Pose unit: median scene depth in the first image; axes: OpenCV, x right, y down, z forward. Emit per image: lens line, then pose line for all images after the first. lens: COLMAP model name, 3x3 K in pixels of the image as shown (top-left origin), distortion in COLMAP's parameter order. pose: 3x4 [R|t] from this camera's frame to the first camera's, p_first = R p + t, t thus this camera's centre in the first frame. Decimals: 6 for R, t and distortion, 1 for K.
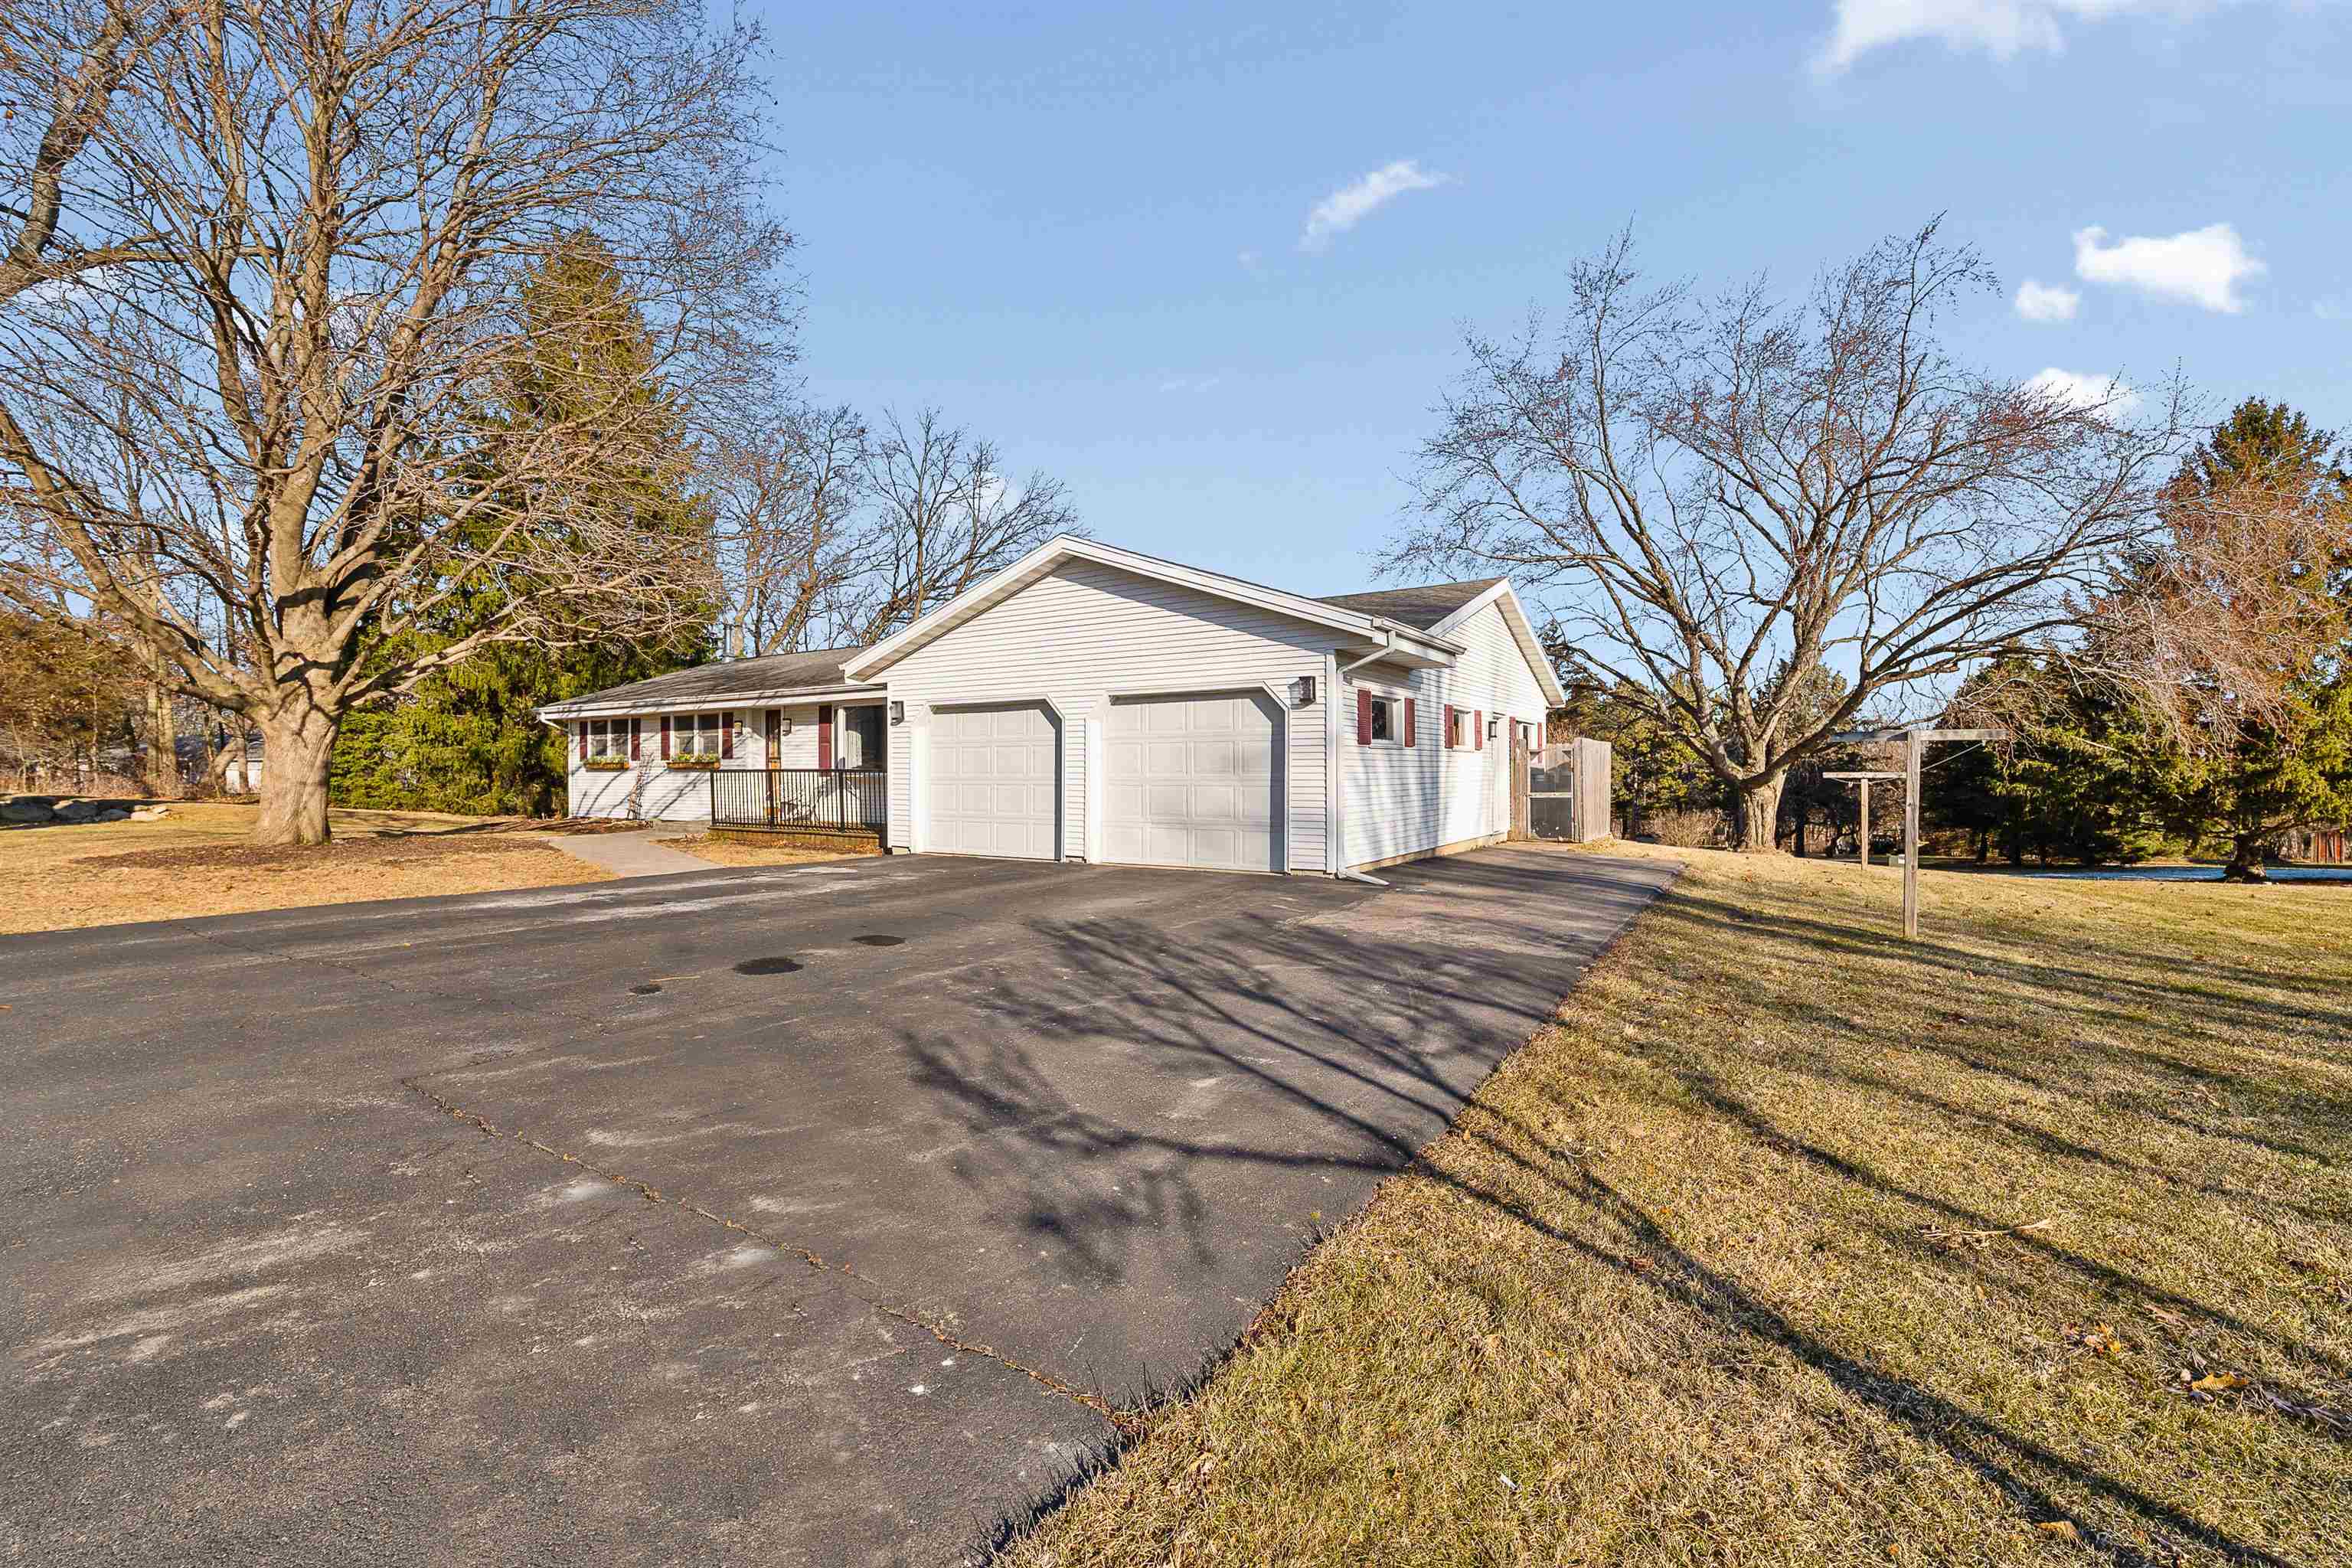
lens RADIAL K [[975.4, 0, 1188.1], [0, 975.4, 799.6], [0, 0, 1]] dist [-0.015021, -0.000195]
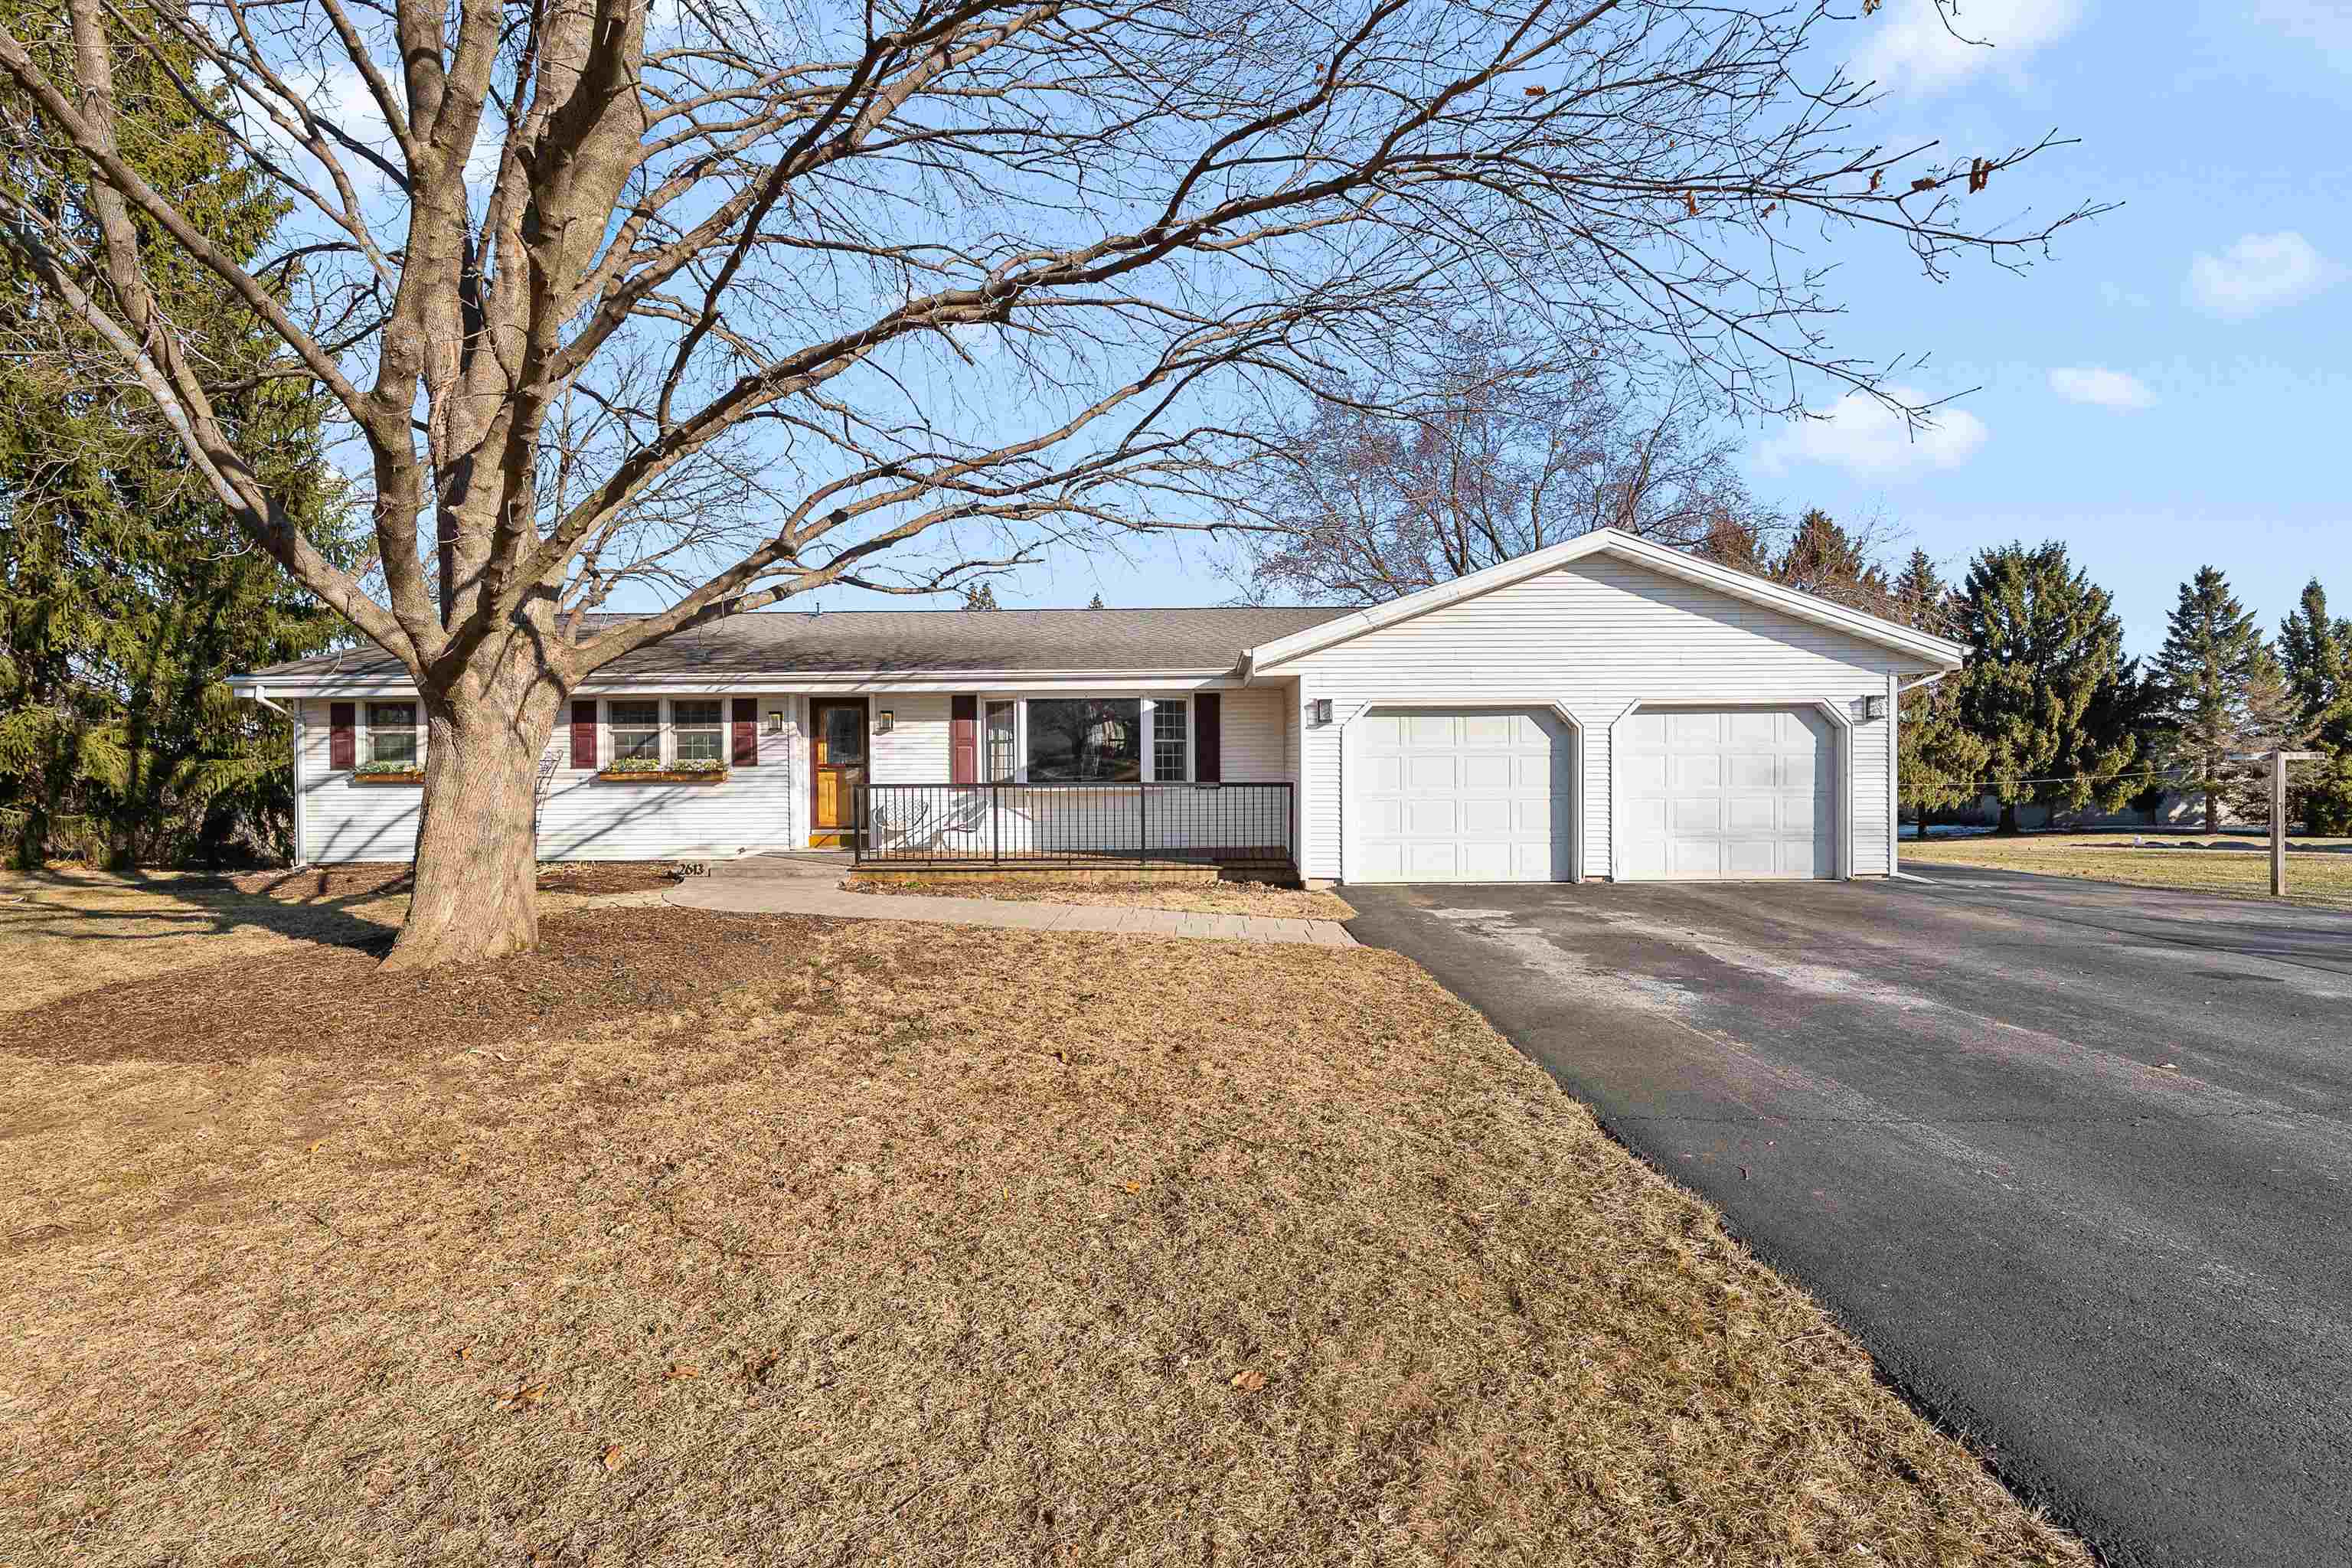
lens RADIAL K [[975.4, 0, 1188.1], [0, 975.4, 799.6], [0, 0, 1]] dist [-0.015021, -0.000195]
pose [[0.860987, -0.019240, 0.508262, -0.816625], [0.018497, 0.999808, 0.006513, -0.024329], [-0.508290, 0.003794, 0.861178, 0.353341]]
